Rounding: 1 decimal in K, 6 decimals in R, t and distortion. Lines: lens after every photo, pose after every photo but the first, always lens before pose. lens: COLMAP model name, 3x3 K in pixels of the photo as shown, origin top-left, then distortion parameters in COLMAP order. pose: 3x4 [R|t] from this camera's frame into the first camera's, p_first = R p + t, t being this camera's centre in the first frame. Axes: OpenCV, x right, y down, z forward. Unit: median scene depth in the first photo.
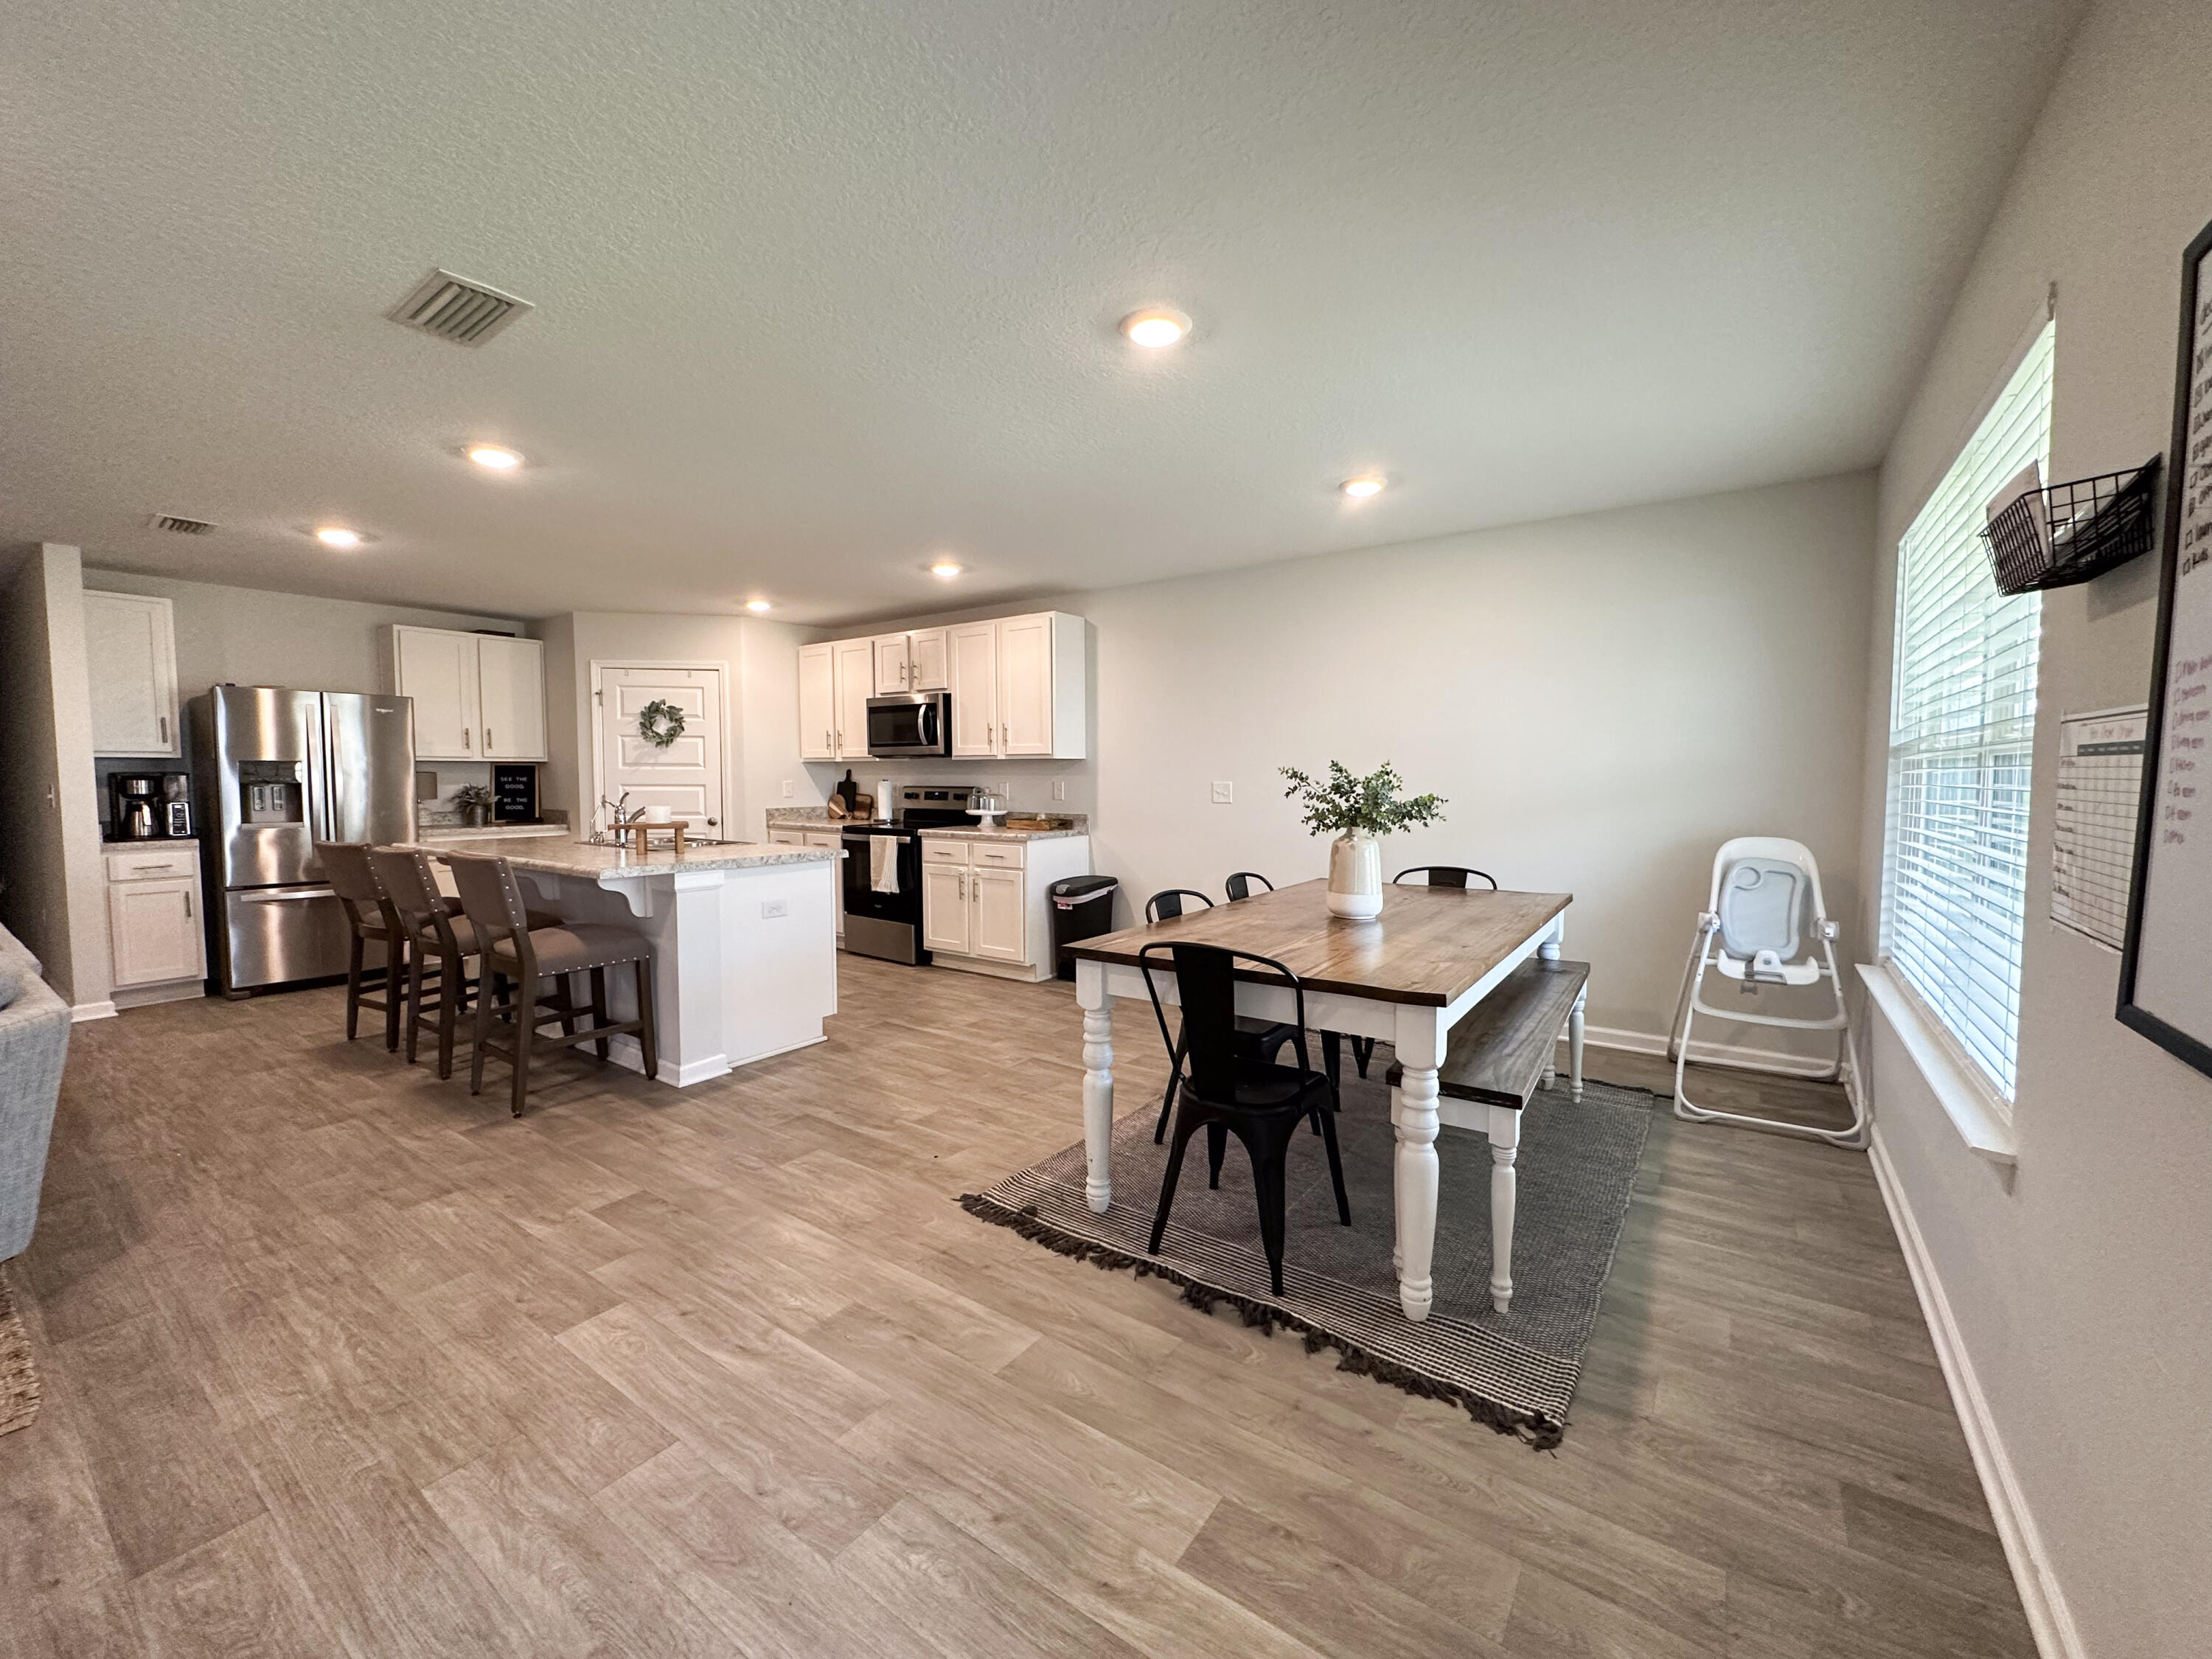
lens RADIAL K [[904.4, 0, 1103.6], [0, 904.4, 836.4], [0, 0, 1]] dist [0.003012, 0.000013]
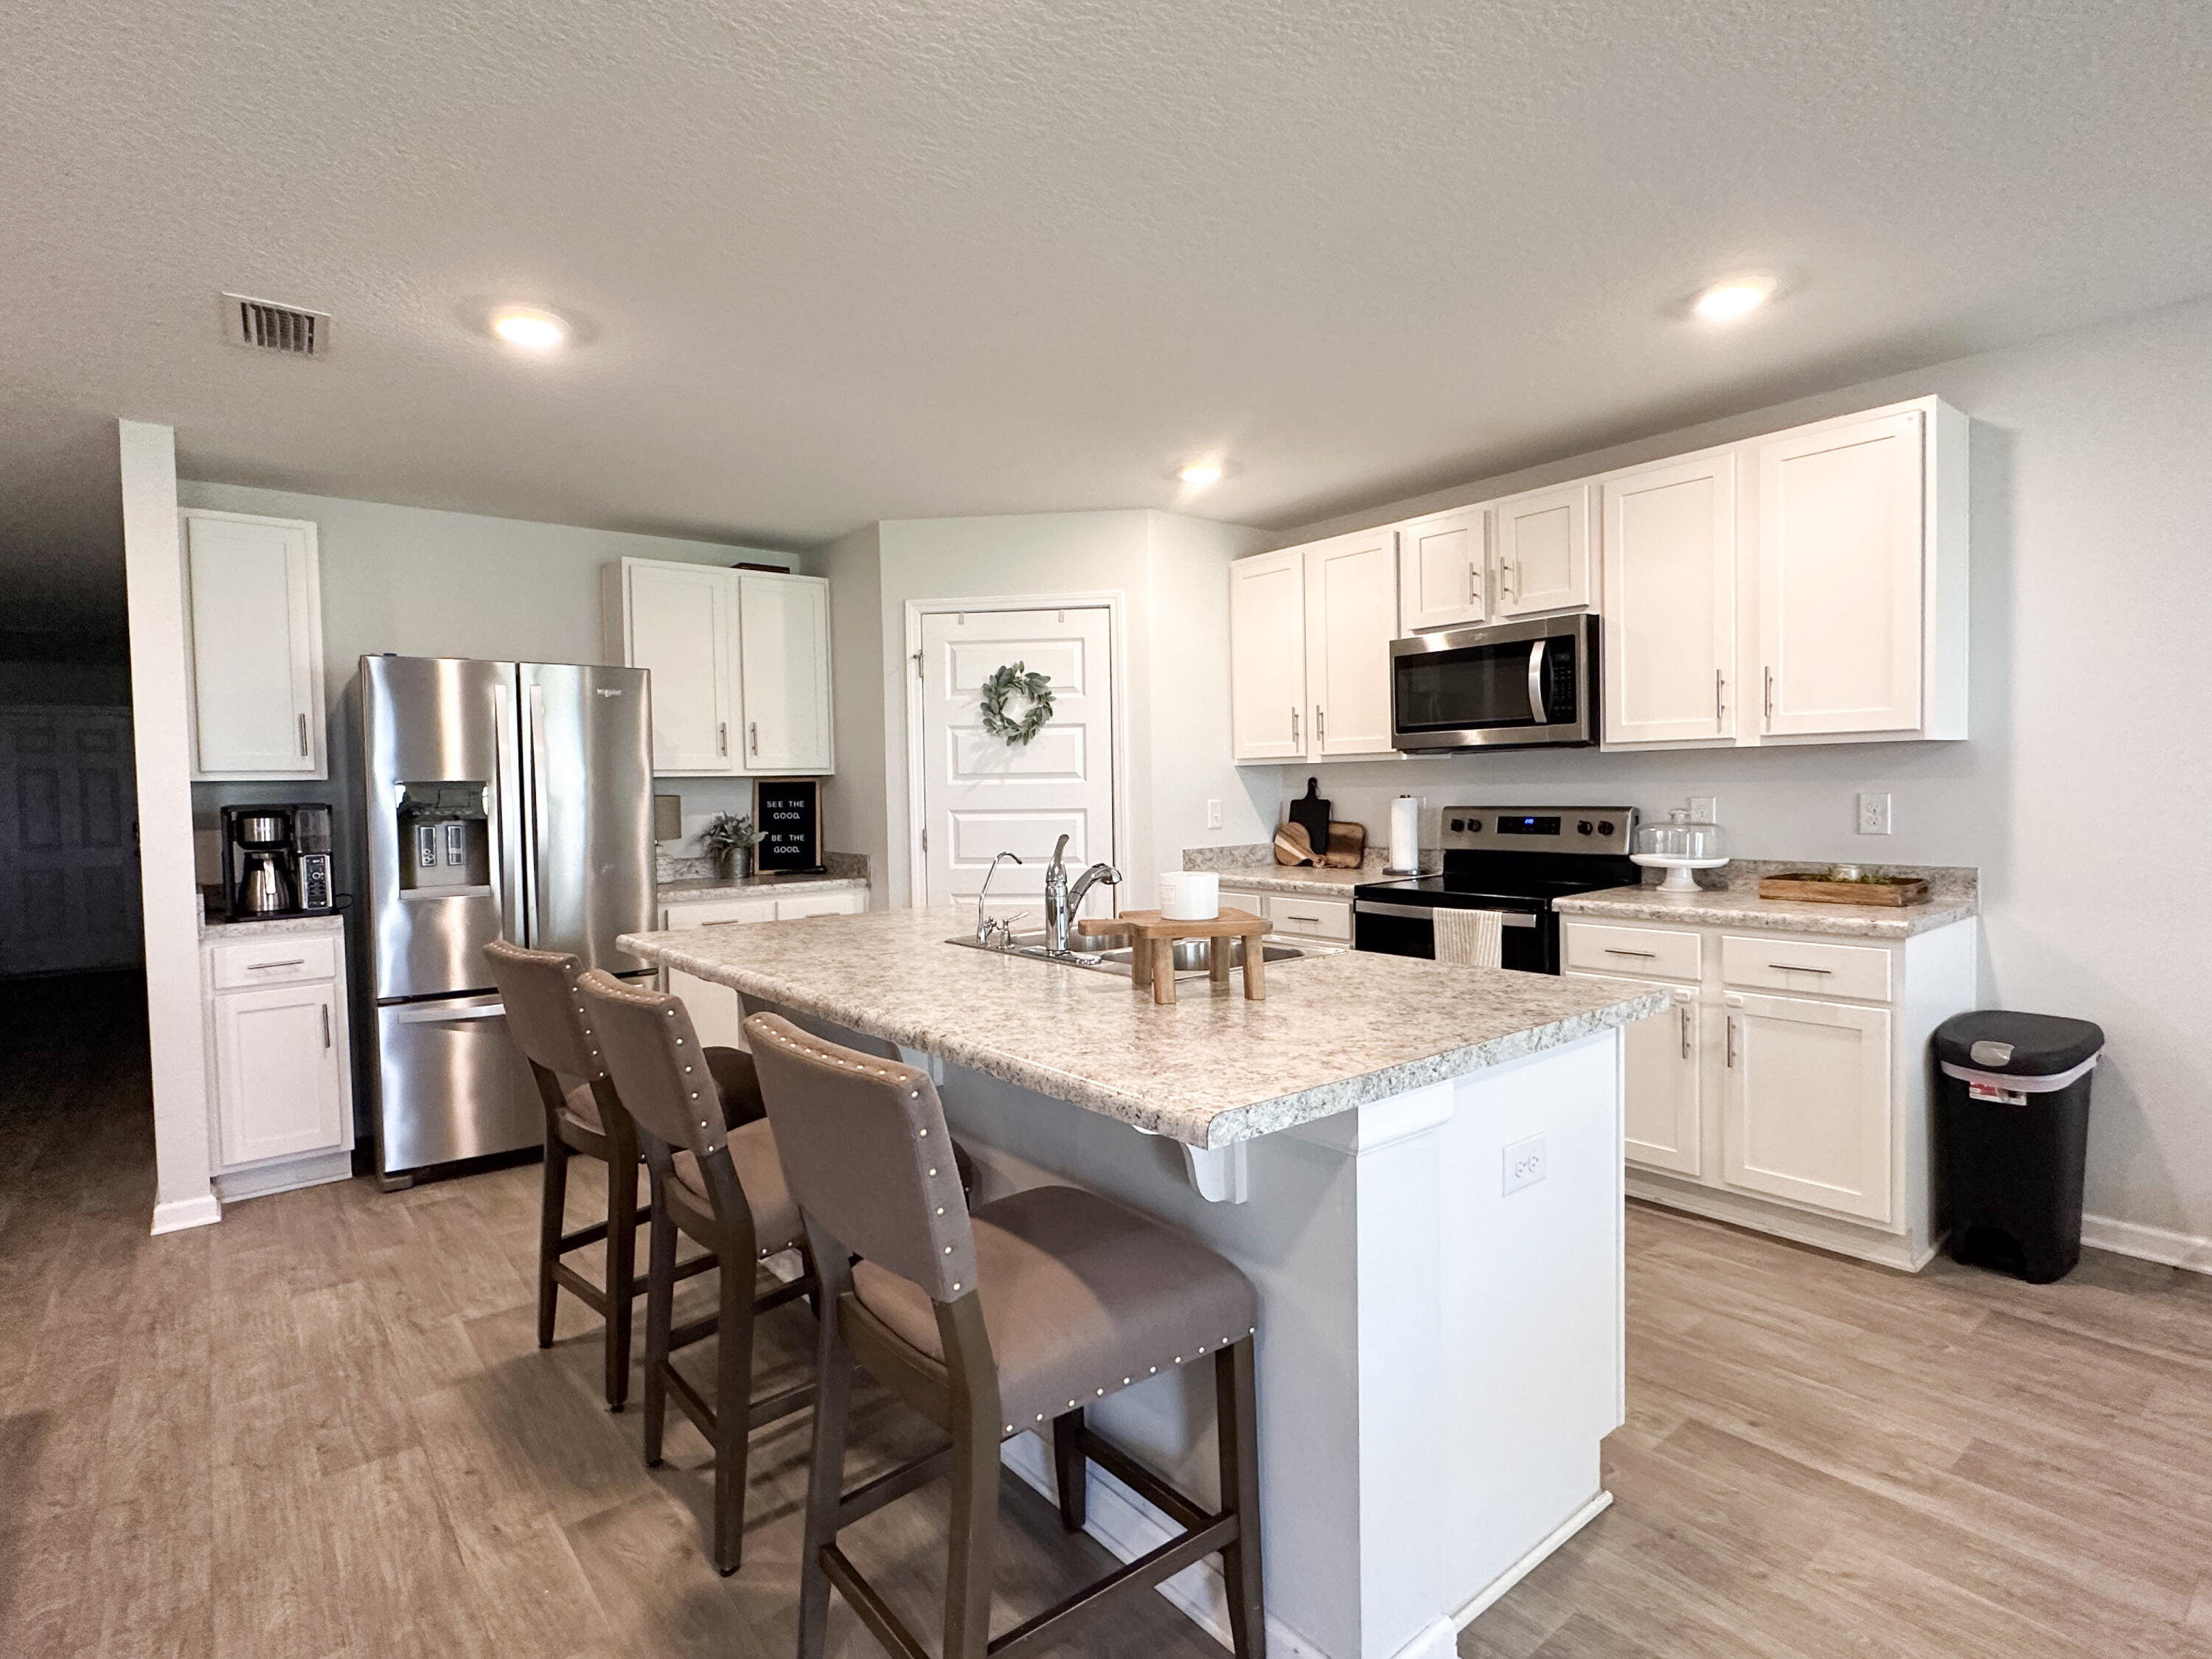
lens RADIAL K [[1174.2, 0, 1105.9], [0, 1174.2, 849.8], [0, 0, 1]] dist [-0.002836, 0.001917]
pose [[0.963018, -0.004077, -0.269406, -0.257439], [0.000777, 0.999923, -0.012355, -0.025189], [0.269436, 0.011689, 0.962947, 0.328516]]
